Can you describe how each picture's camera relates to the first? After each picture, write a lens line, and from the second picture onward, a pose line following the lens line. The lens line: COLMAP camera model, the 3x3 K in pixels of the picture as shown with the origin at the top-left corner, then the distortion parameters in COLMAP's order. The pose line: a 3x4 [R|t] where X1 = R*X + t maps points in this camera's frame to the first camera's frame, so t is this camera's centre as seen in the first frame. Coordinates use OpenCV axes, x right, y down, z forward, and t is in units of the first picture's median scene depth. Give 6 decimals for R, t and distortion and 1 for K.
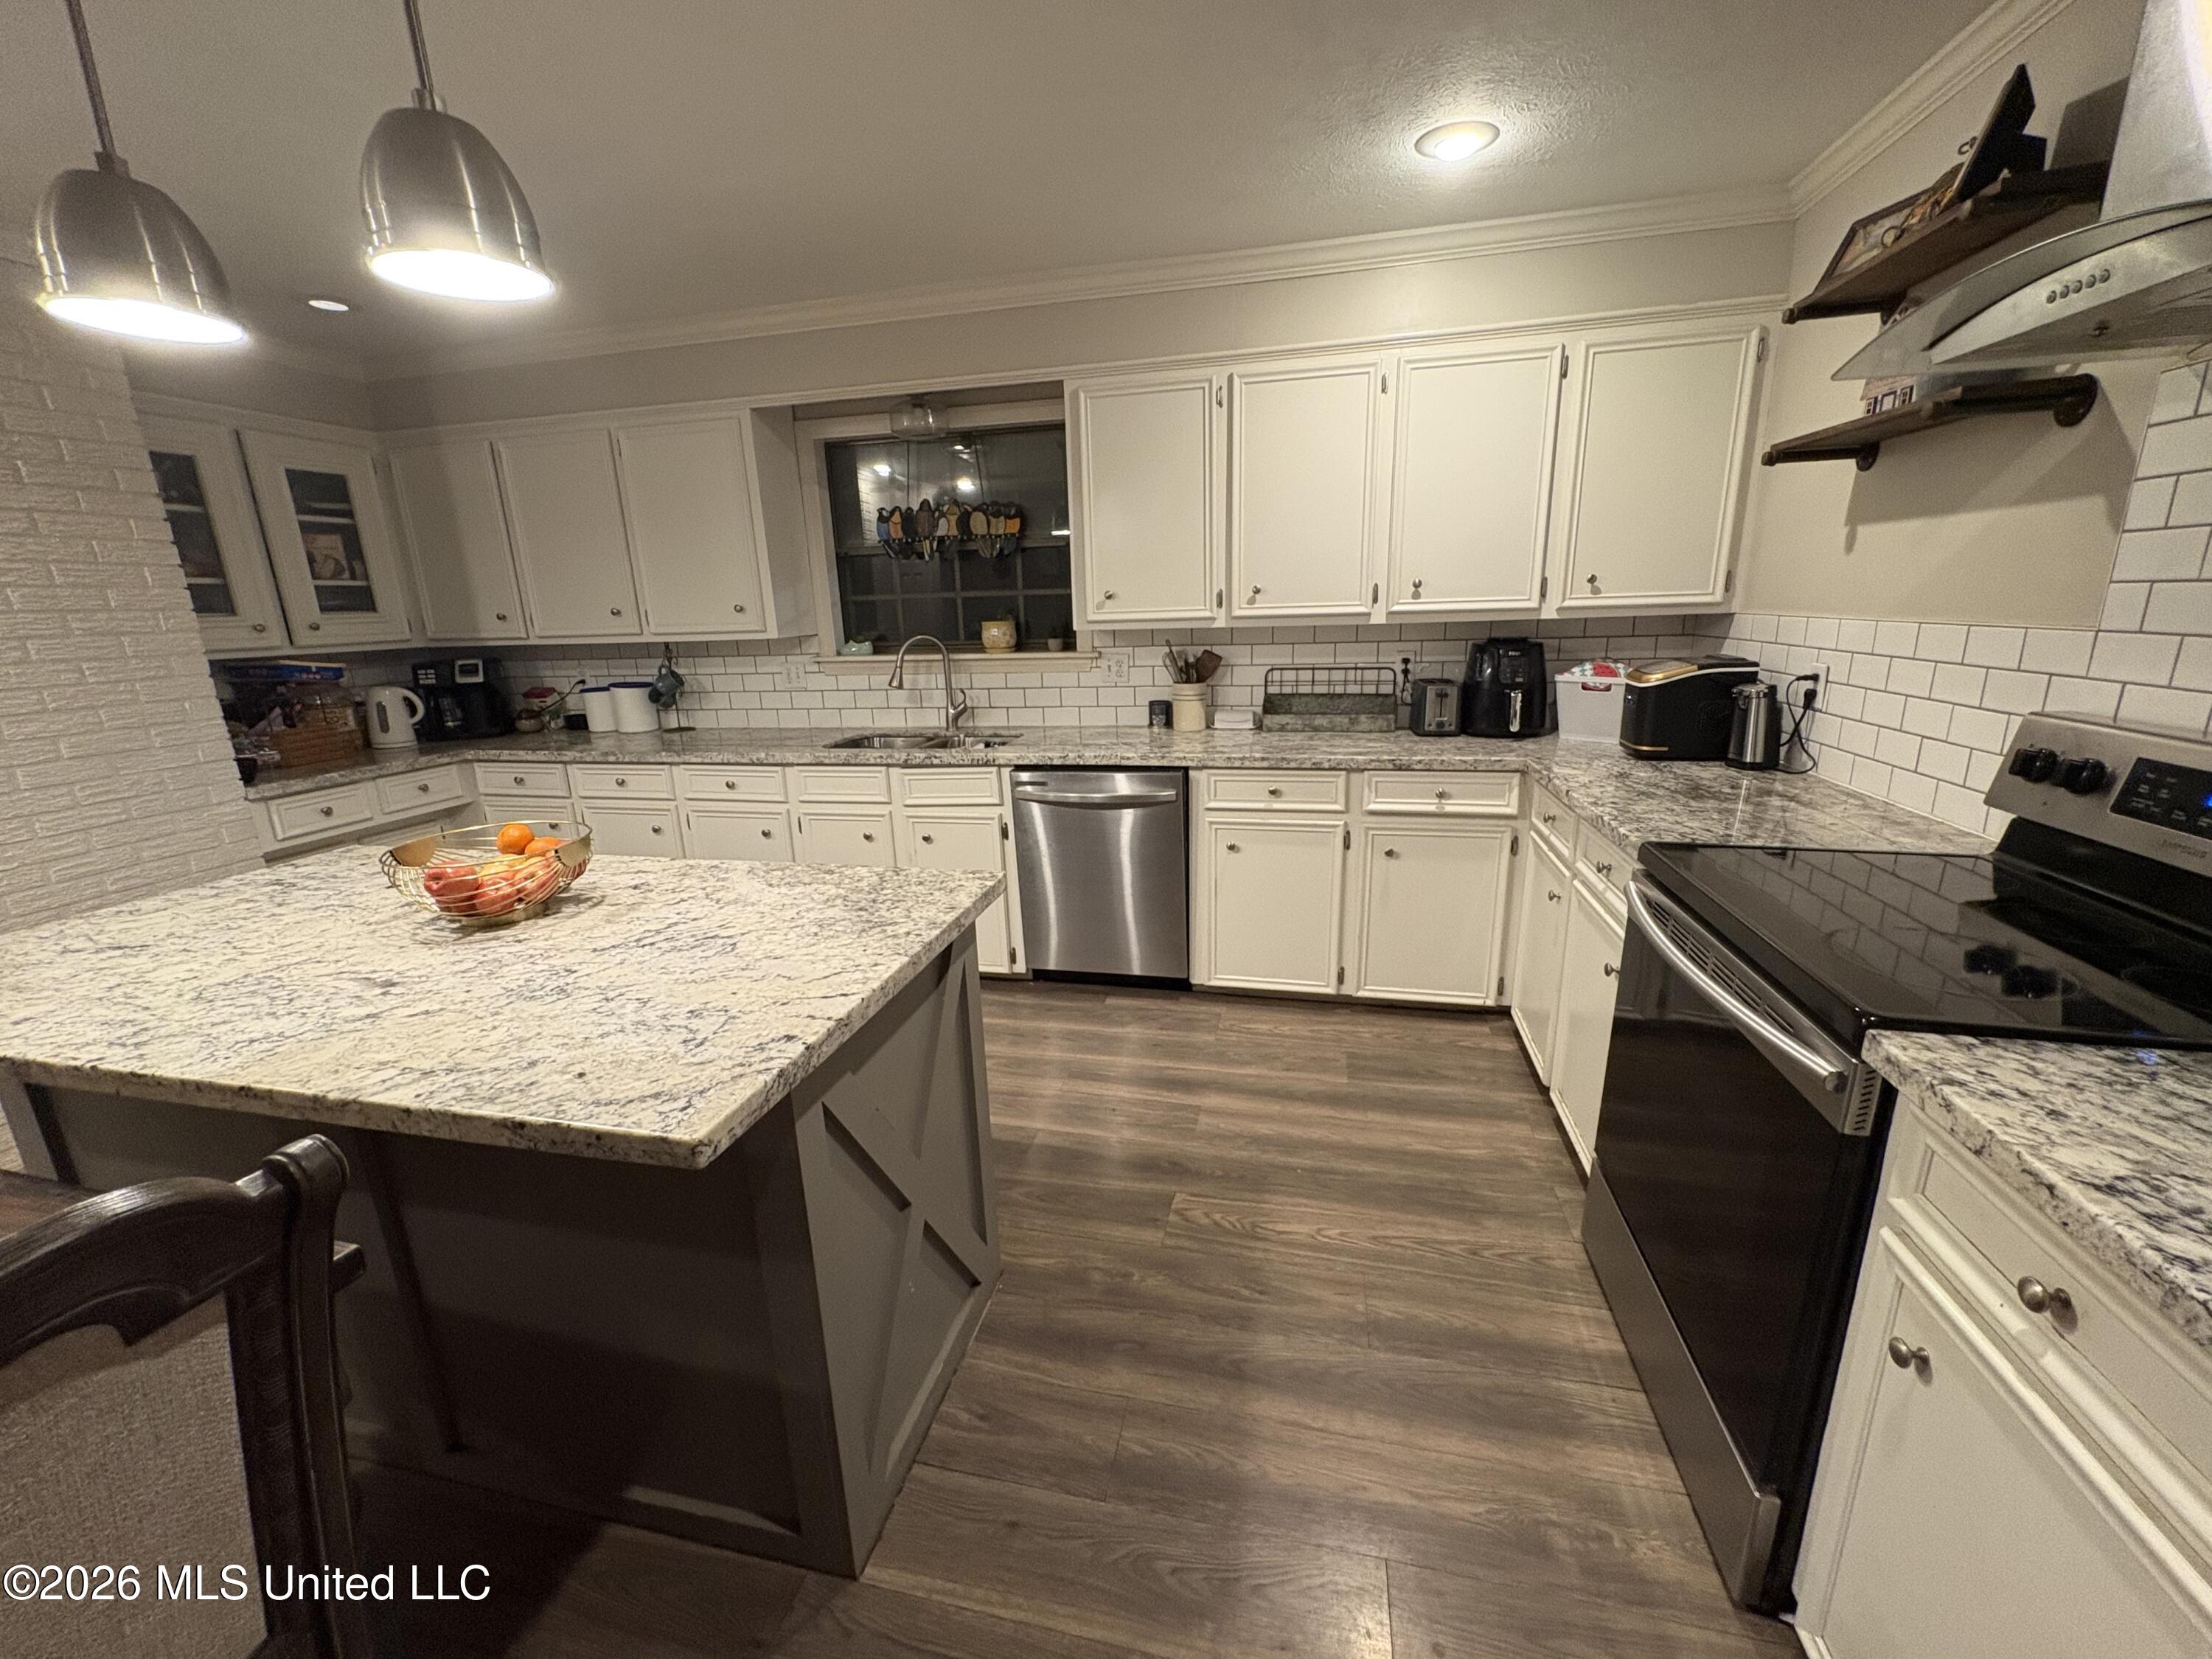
lens RADIAL K [[882.9, 0, 1103.2], [0, 882.9, 829.6], [0, 0, 1]] dist [0.000148, 0.000470]
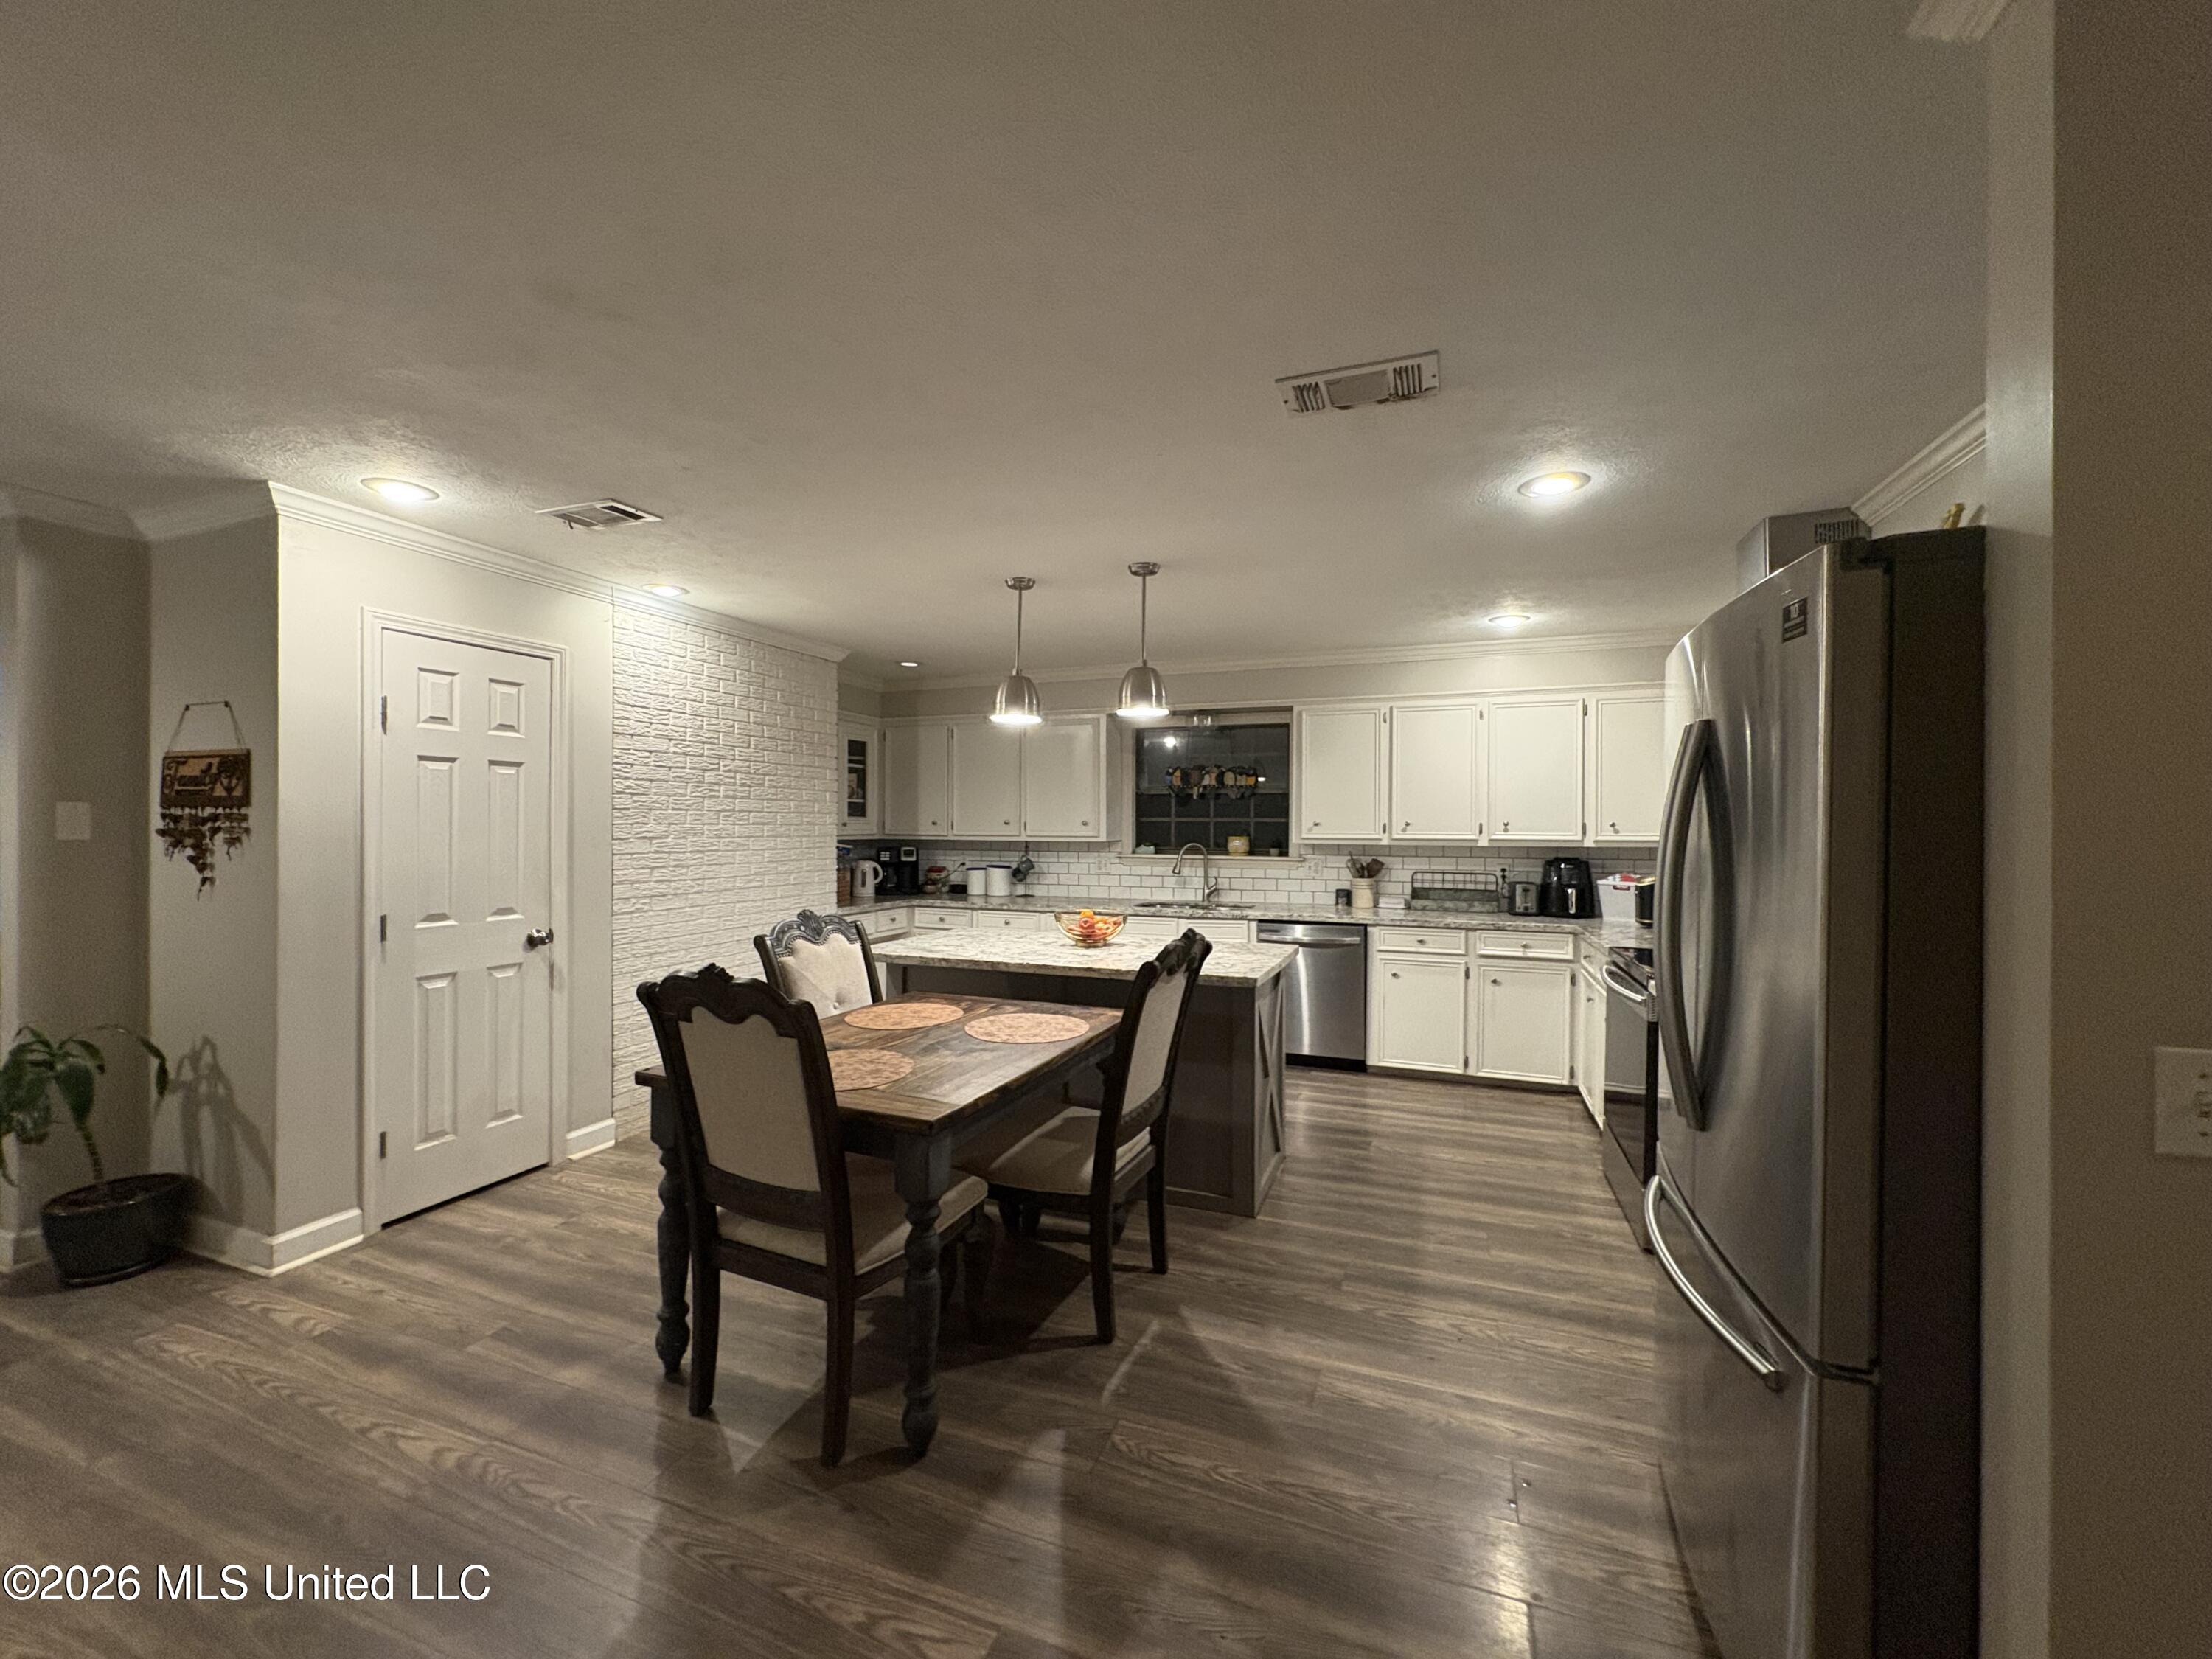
lens RADIAL K [[882.9, 0, 1103.2], [0, 882.9, 829.6], [0, 0, 1]] dist [0.000148, 0.000470]
pose [[0.989924, 0.037375, -0.136575, -0.160426], [-0.069817, 0.967972, -0.241155, 0.175379], [0.123188, 0.248261, 0.960828, -0.648480]]
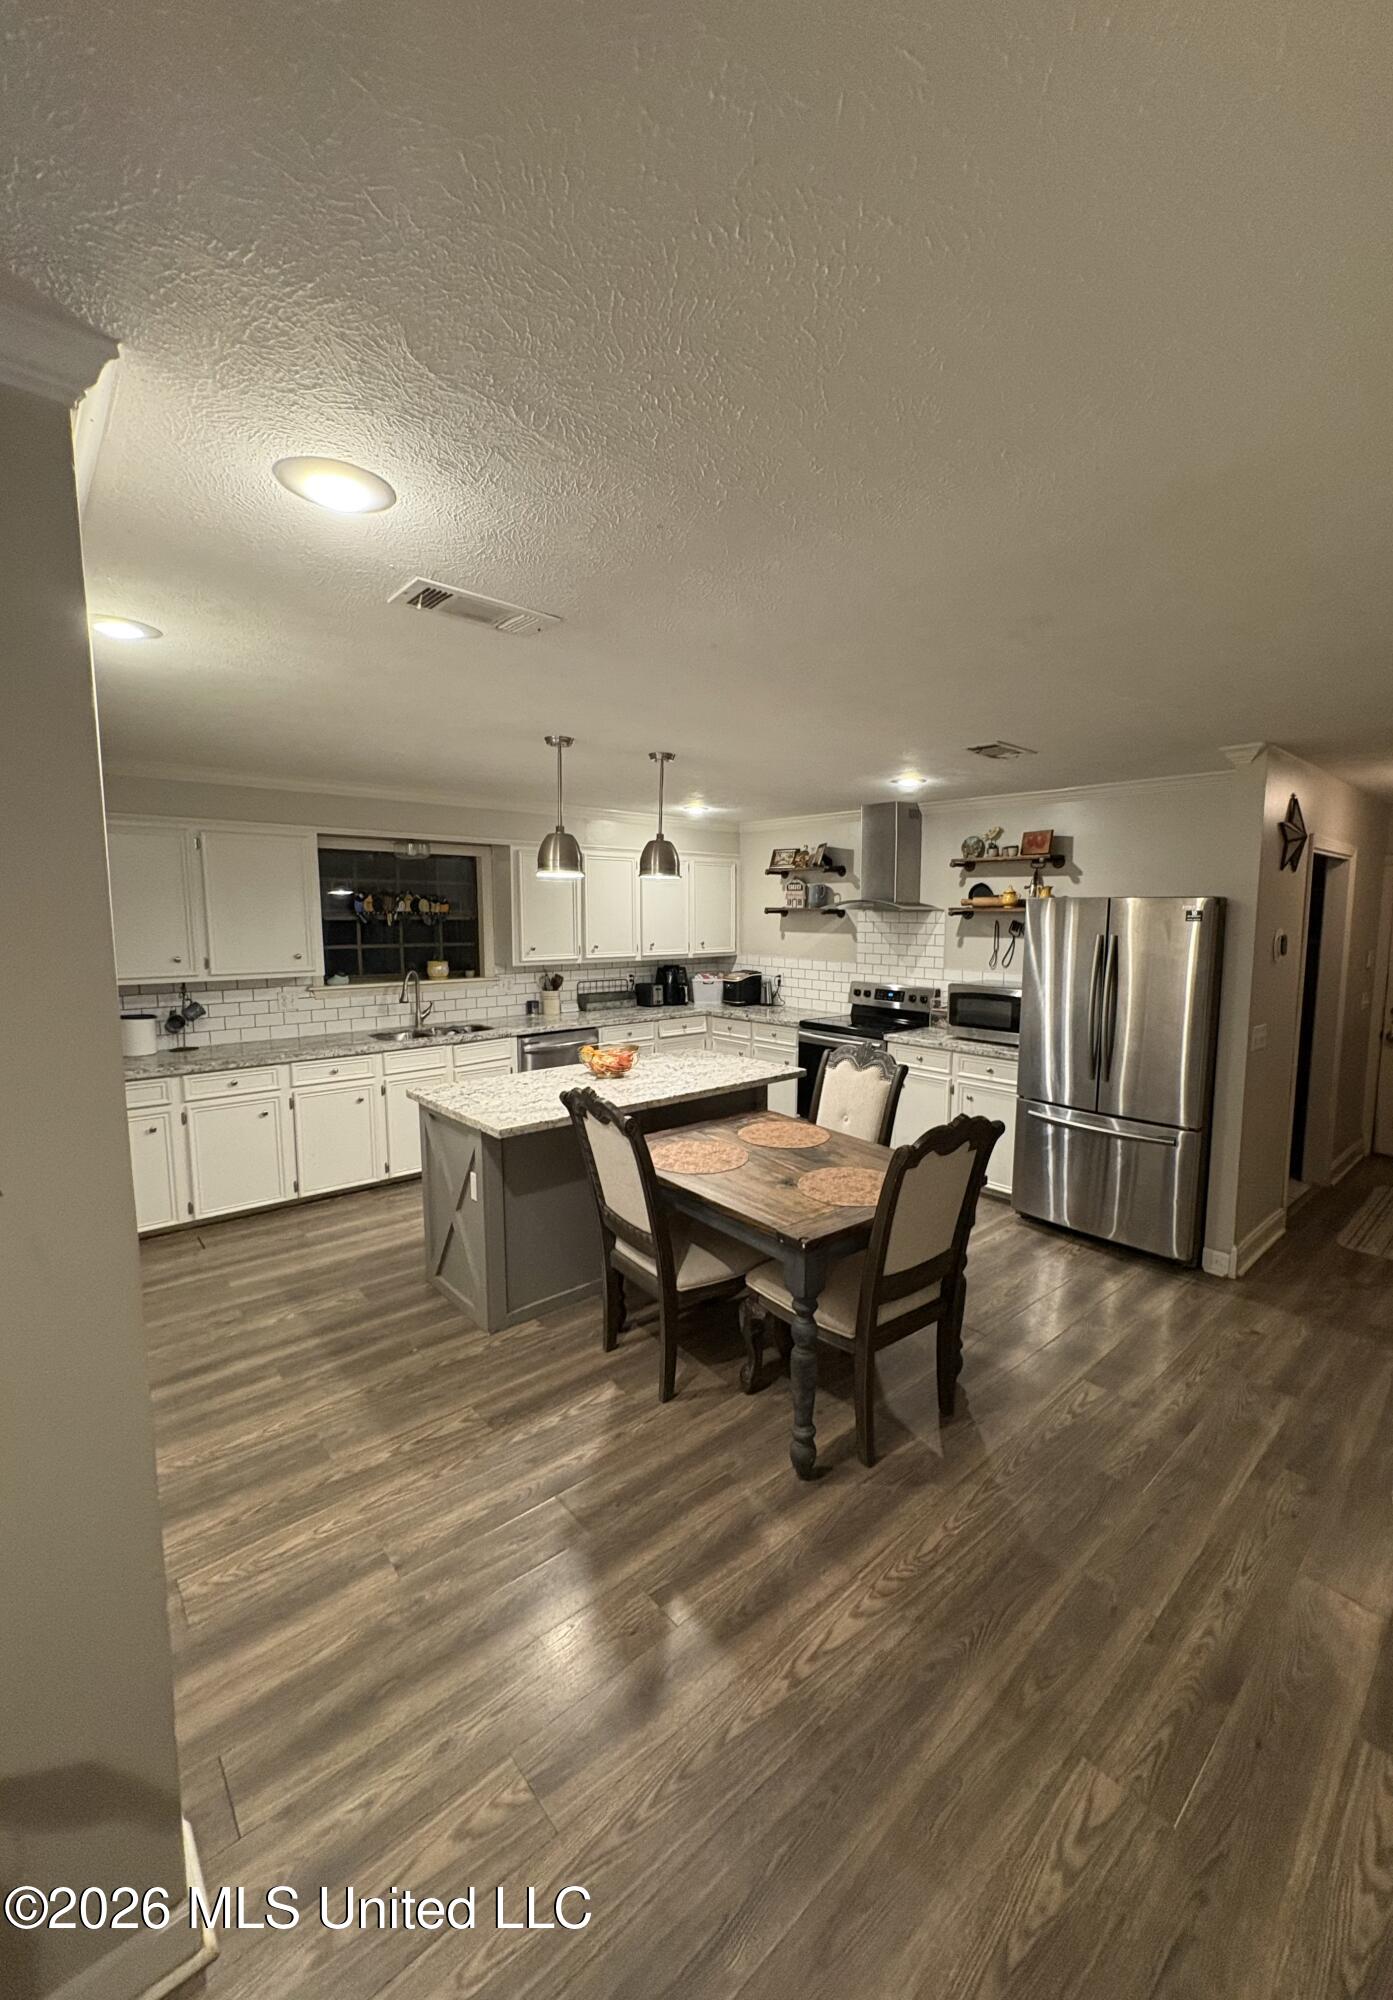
lens RADIAL K [[799.5, 0, 749.9], [0, 799.5, 997.6], [0, 0, 1]] dist [0.000854, 0.000263]
pose [[0.553383, -0.055758, 0.831059, -1.197843], [0.188133, 0.980340, -0.059500, 0.042379], [-0.811402, 0.189276, 0.552993, -0.368837]]
